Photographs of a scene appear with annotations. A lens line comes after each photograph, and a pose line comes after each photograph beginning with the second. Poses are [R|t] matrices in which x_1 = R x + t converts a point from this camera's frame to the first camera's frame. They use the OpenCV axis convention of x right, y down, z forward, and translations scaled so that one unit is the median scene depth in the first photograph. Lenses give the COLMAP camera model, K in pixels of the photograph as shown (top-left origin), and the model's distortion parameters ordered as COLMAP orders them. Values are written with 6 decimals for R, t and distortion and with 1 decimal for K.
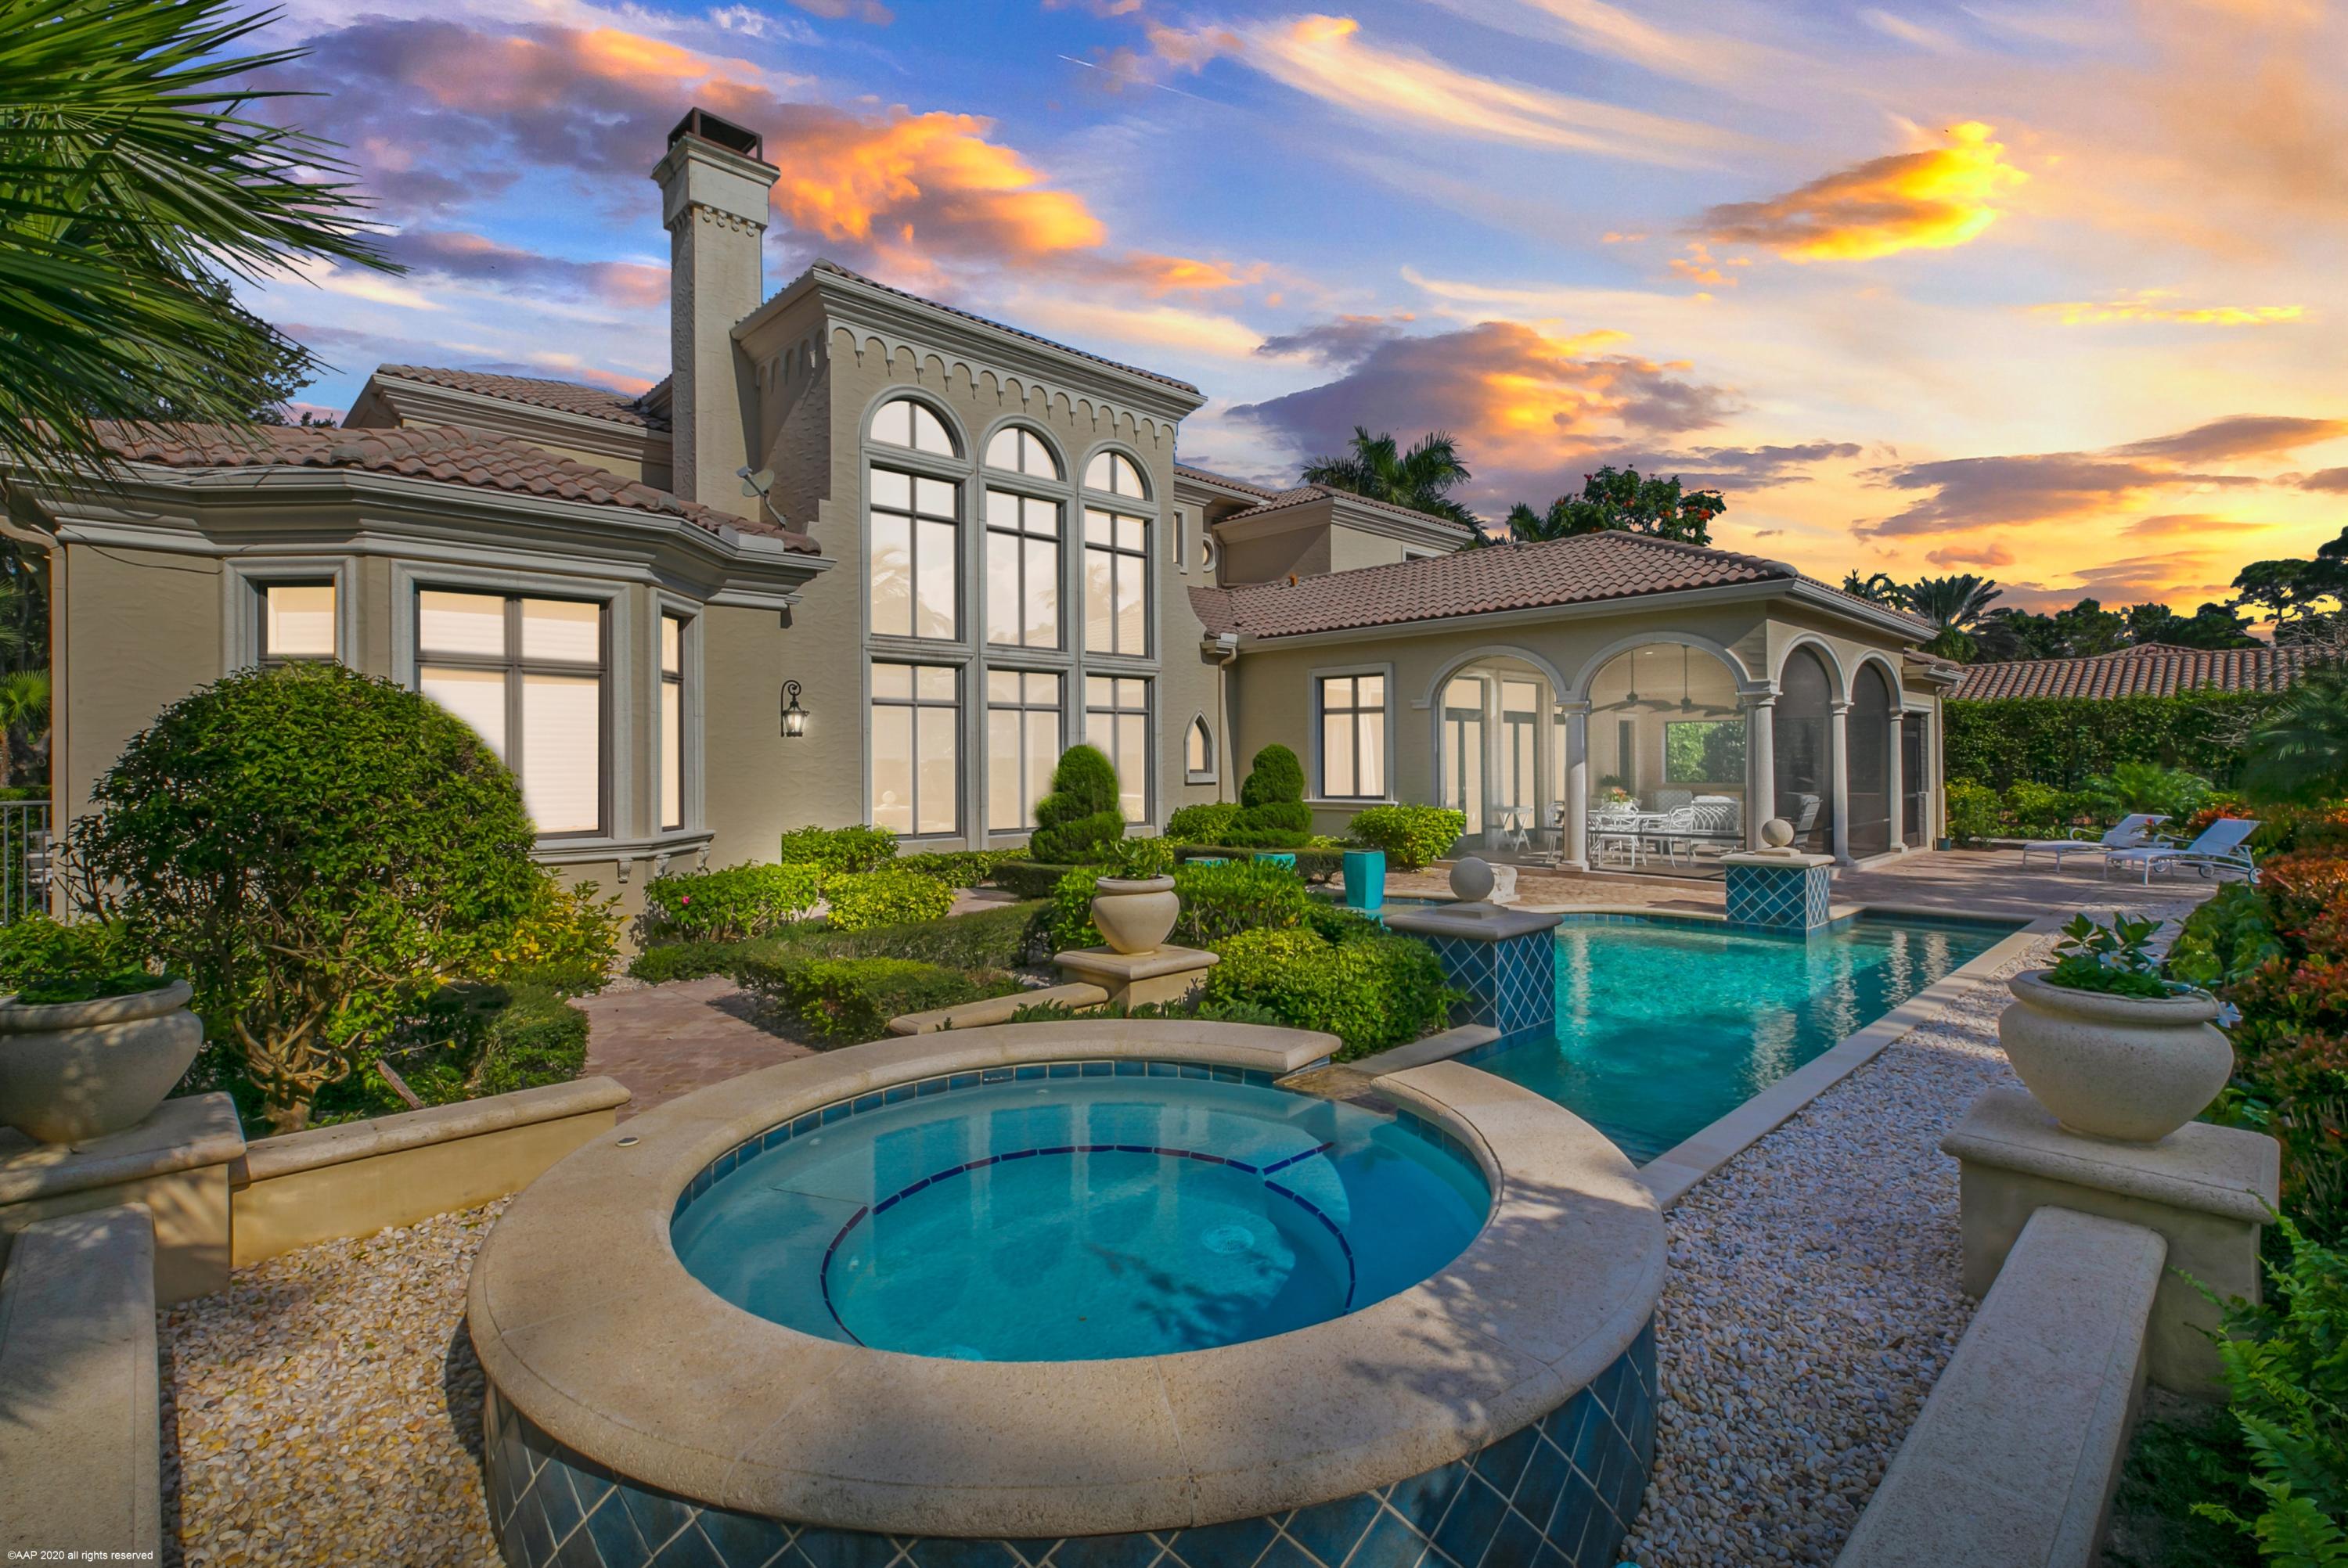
lens RADIAL K [[1073.5, 0, 1164.5], [0, 1073.5, 770.8], [0, 0, 1]] dist [0.005500, 0.001315]
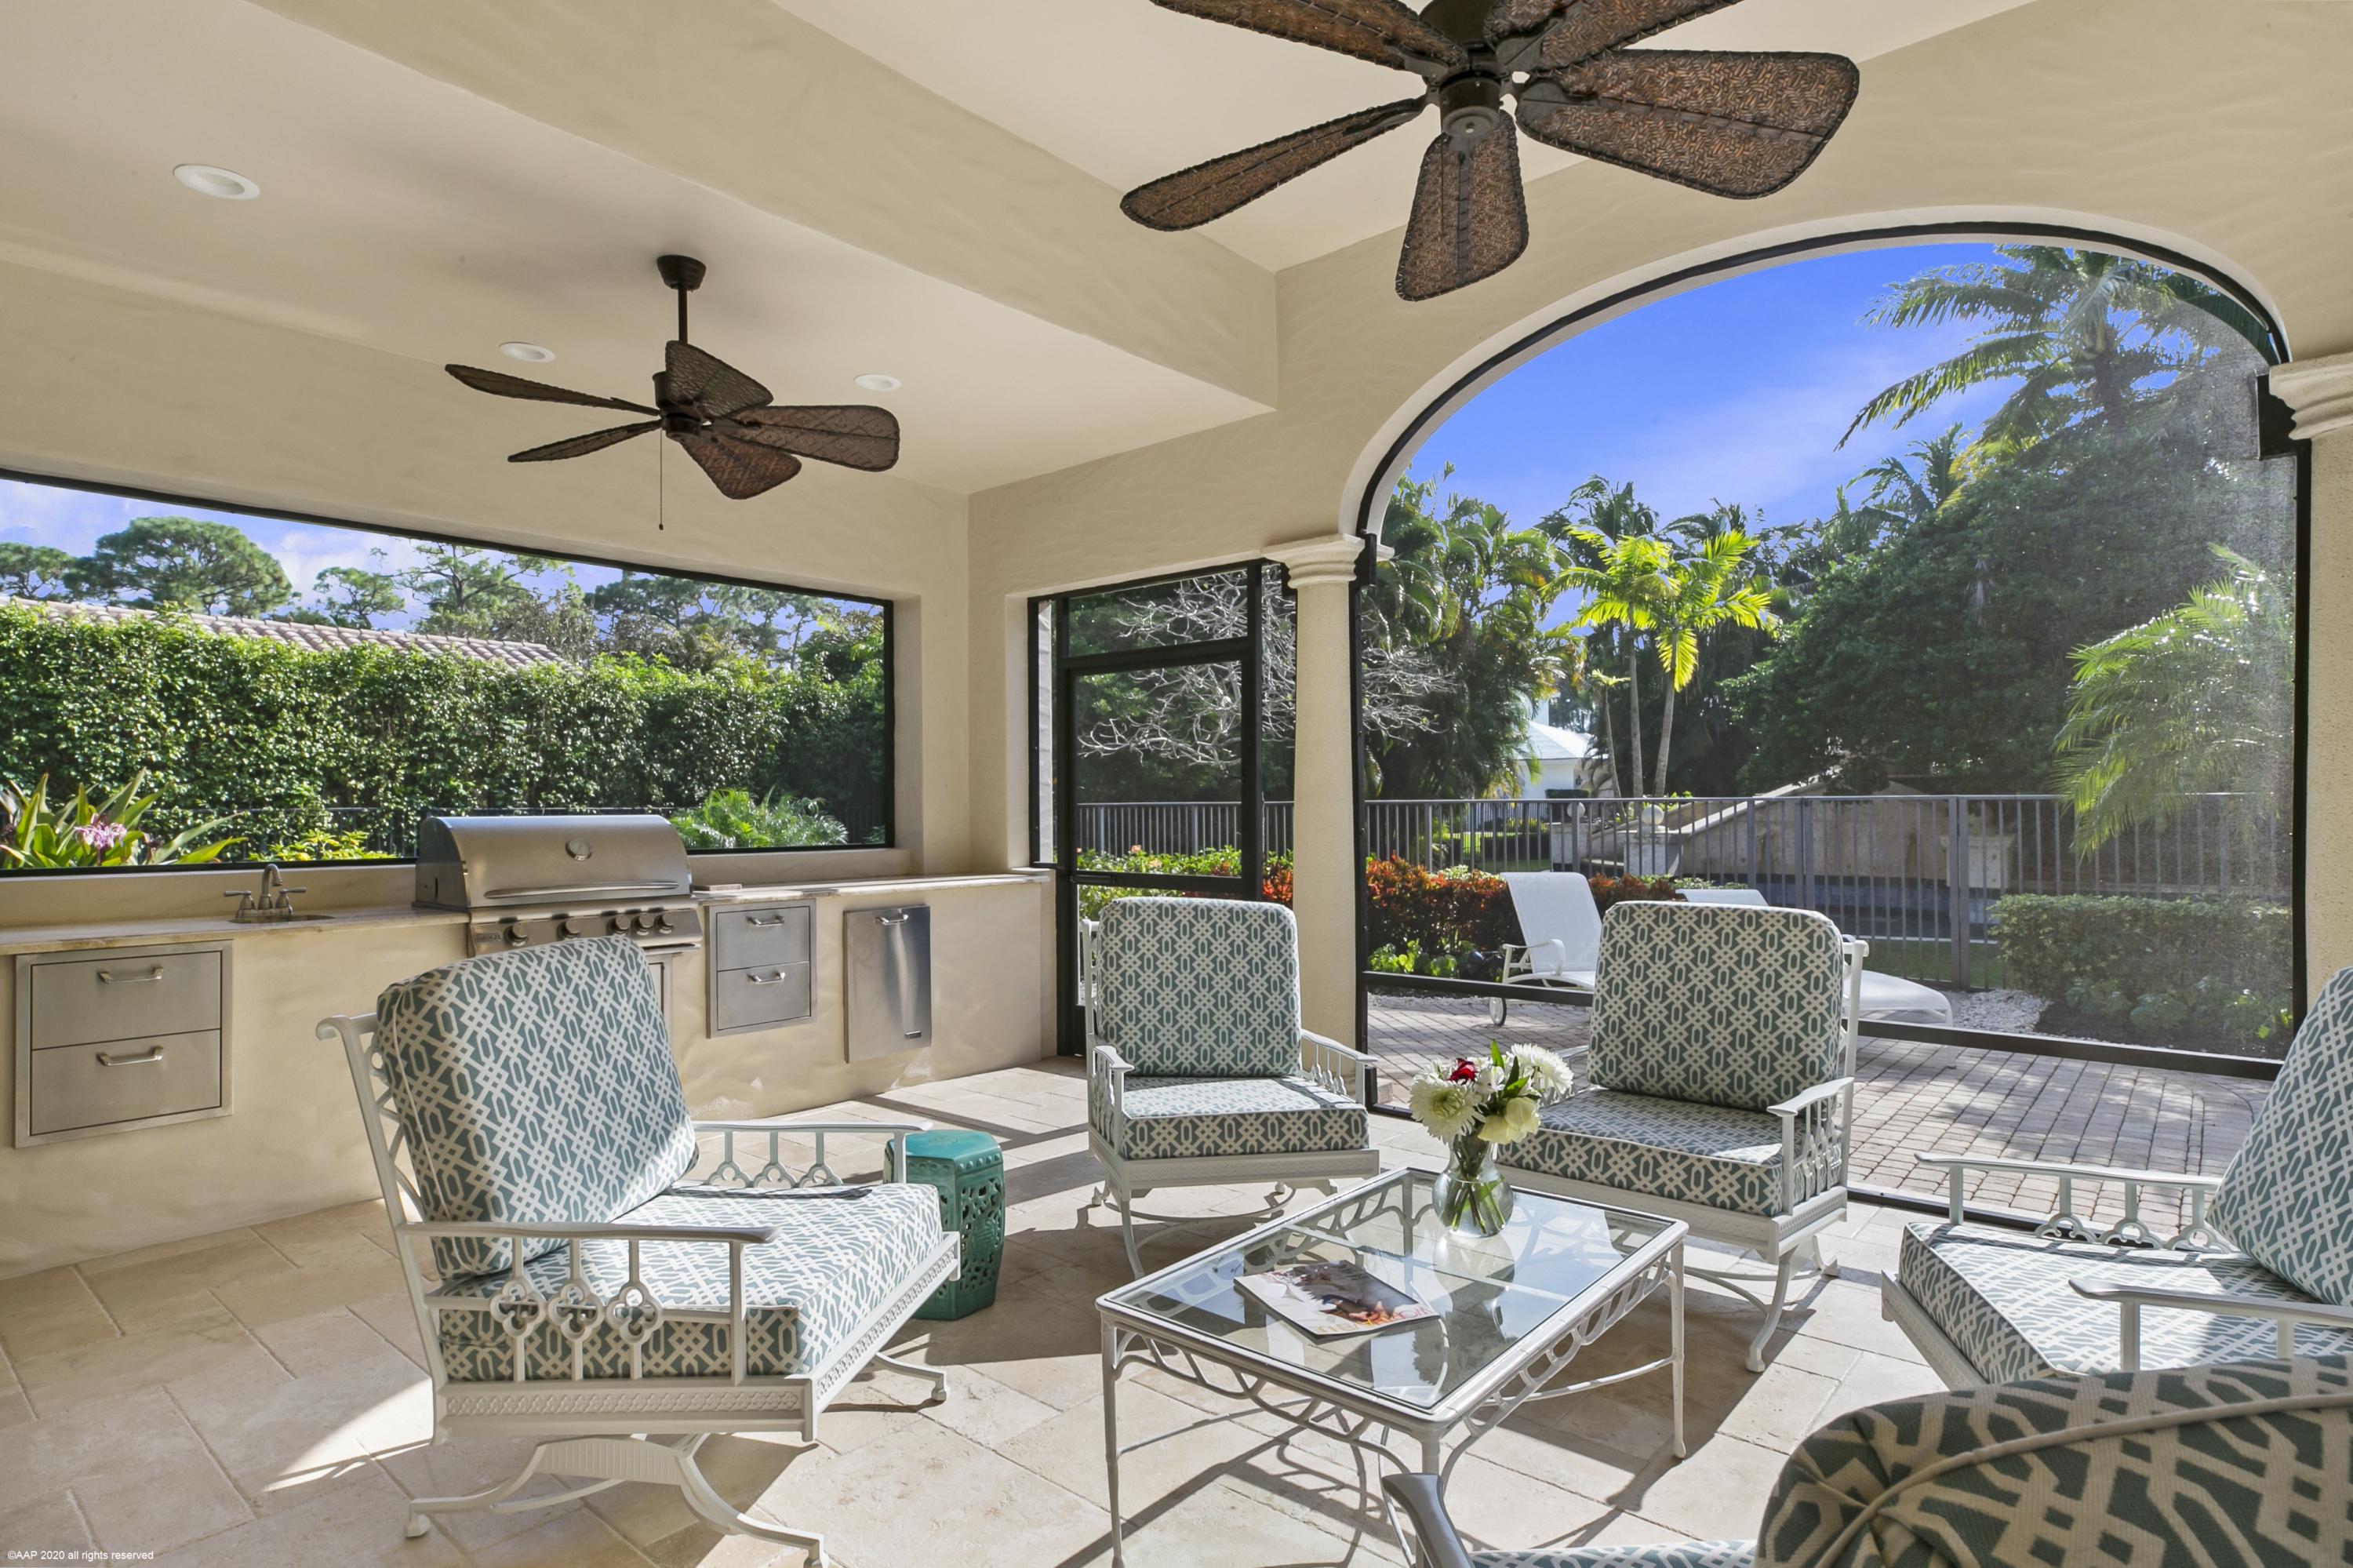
lens RADIAL K [[1222.5, 0, 1181.8], [0, 1222.5, 787.2], [0, 0, 1]] dist [0.004523, -0.000851]
pose [[-0.092095, 0.019917, 0.995551, 0.287608], [0.013717, 0.999730, -0.018732, 0.002555], [-0.995656, 0.011931, -0.092343, 0.759255]]
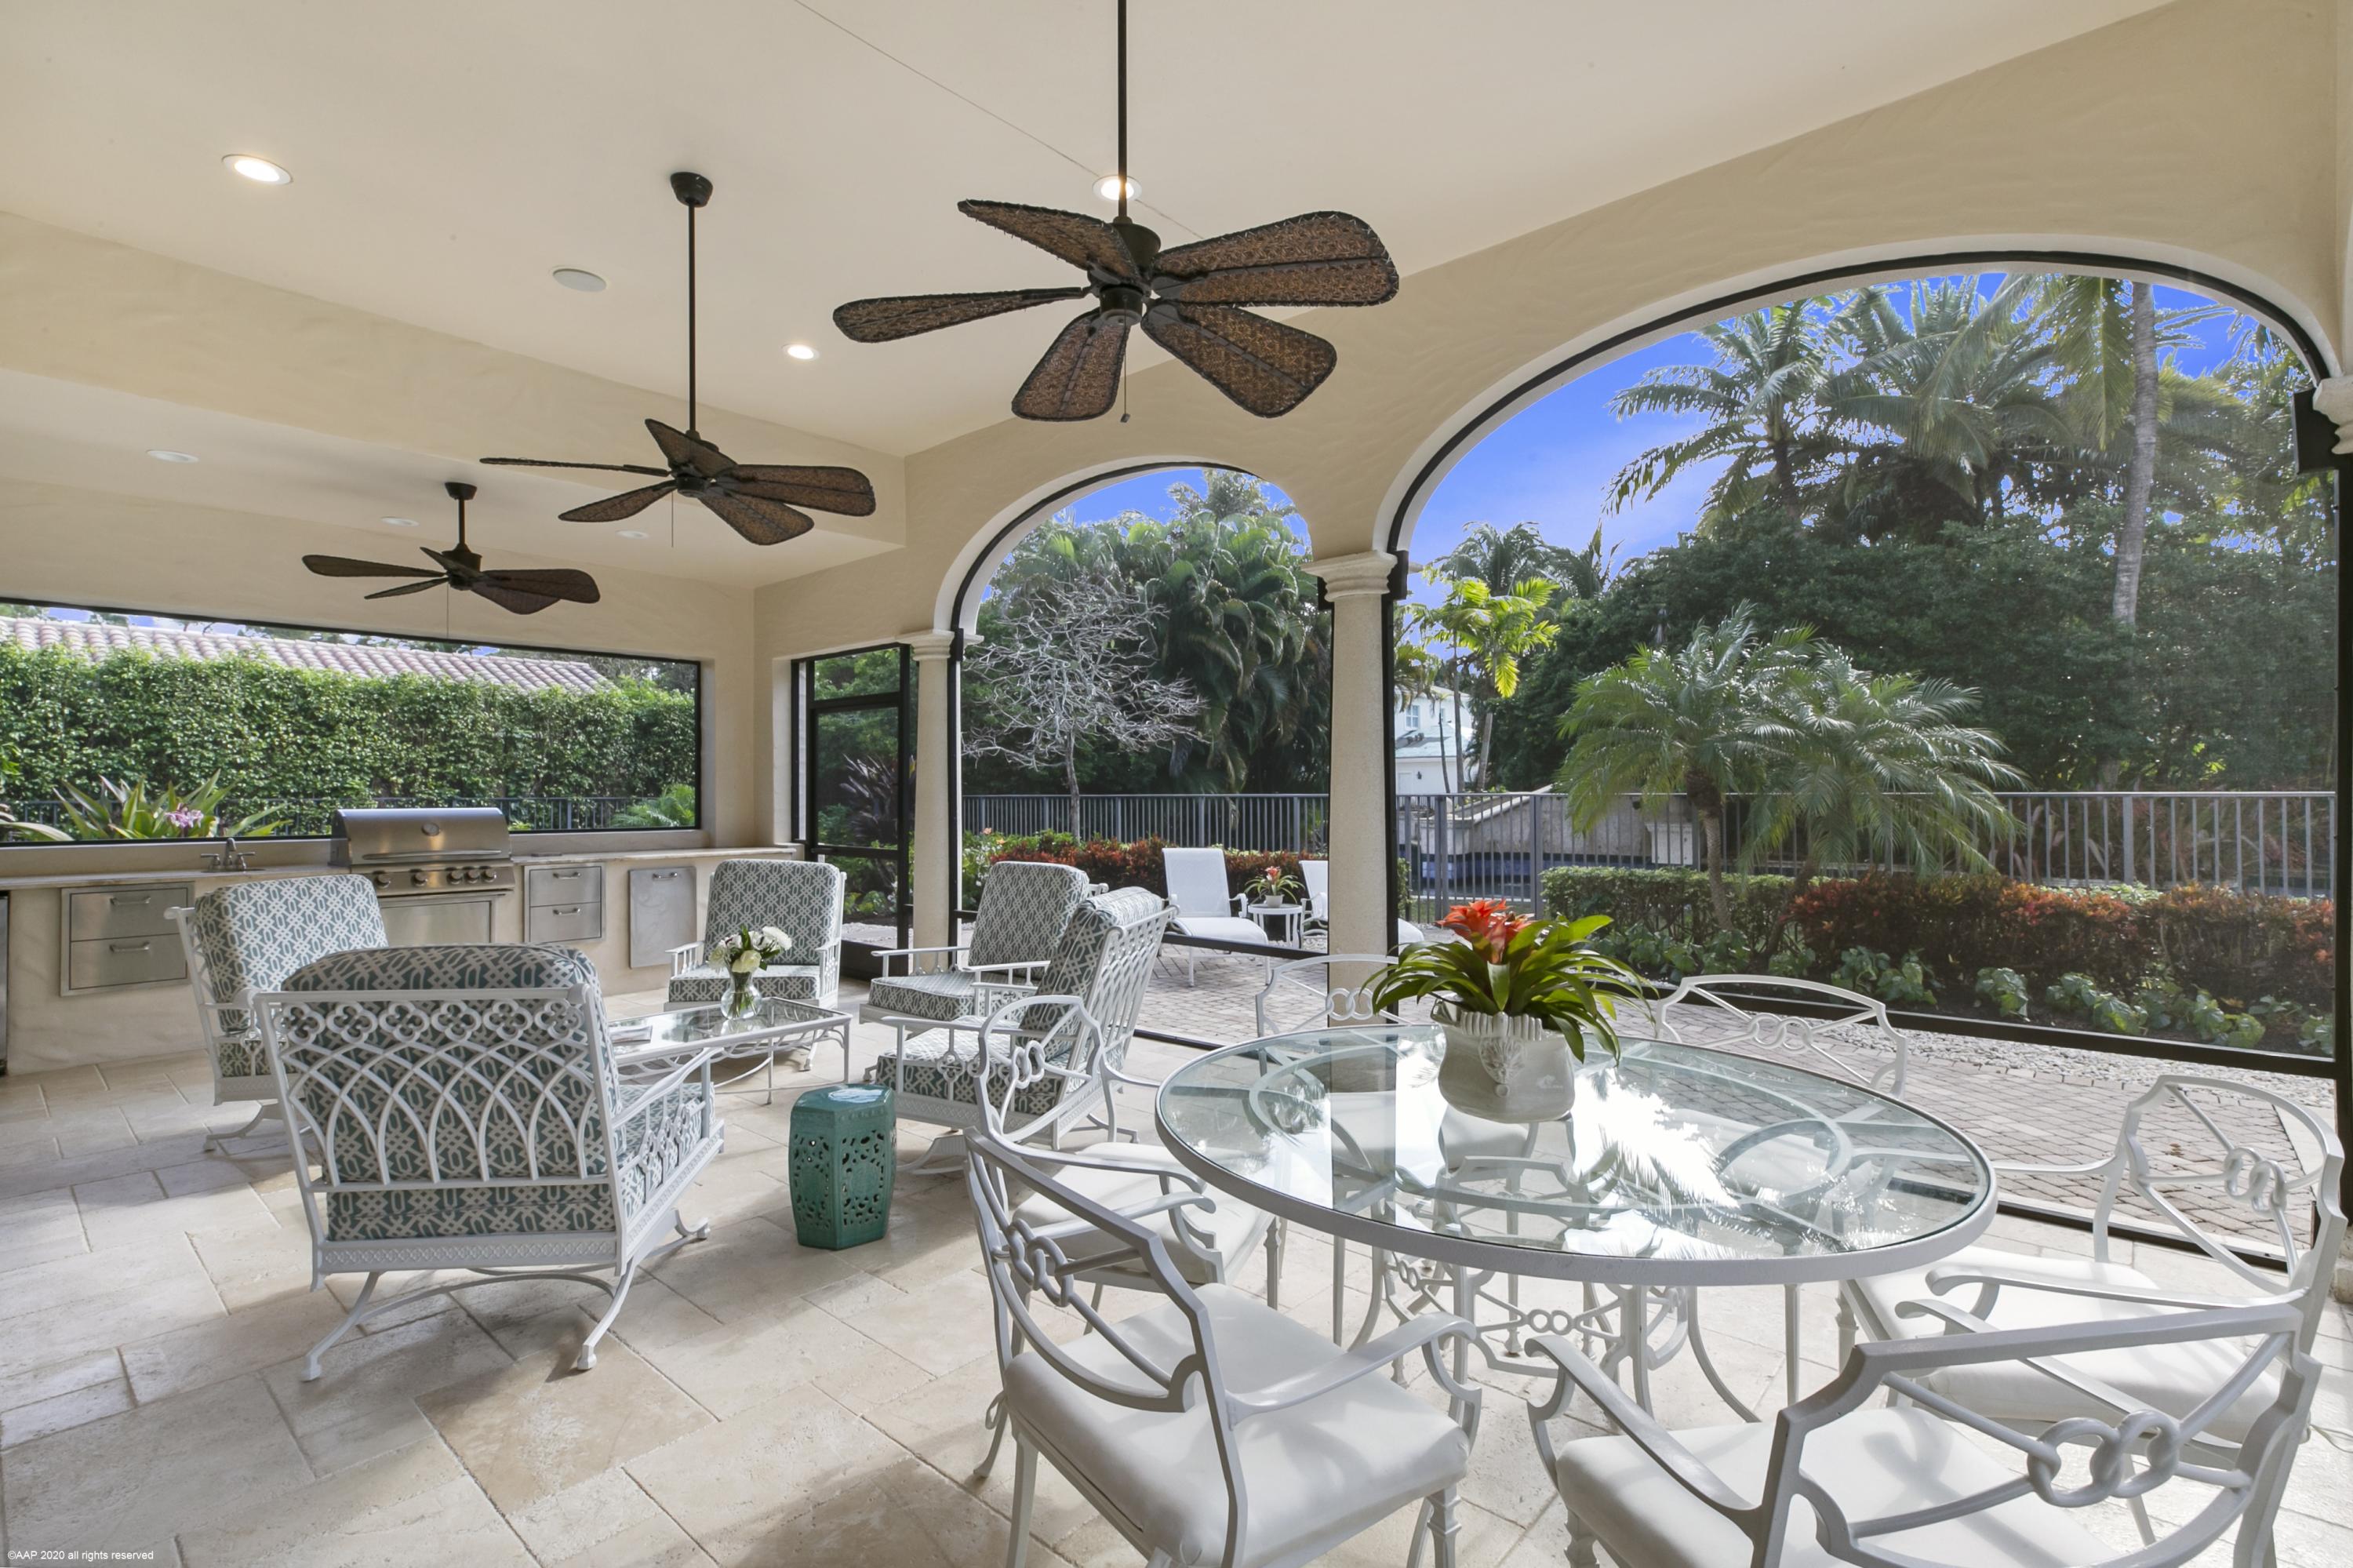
lens RADIAL K [[1076.0, 0, 1178.7], [0, 1076.0, 785.6], [0, 0, 1]] dist [0.005500, 0.001315]
pose [[-0.073404, 0.012329, 0.997226, 0.206844], [0.010025, 0.999882, -0.011624, 0.001546], [-0.997252, 0.009144, -0.073519, 0.672379]]
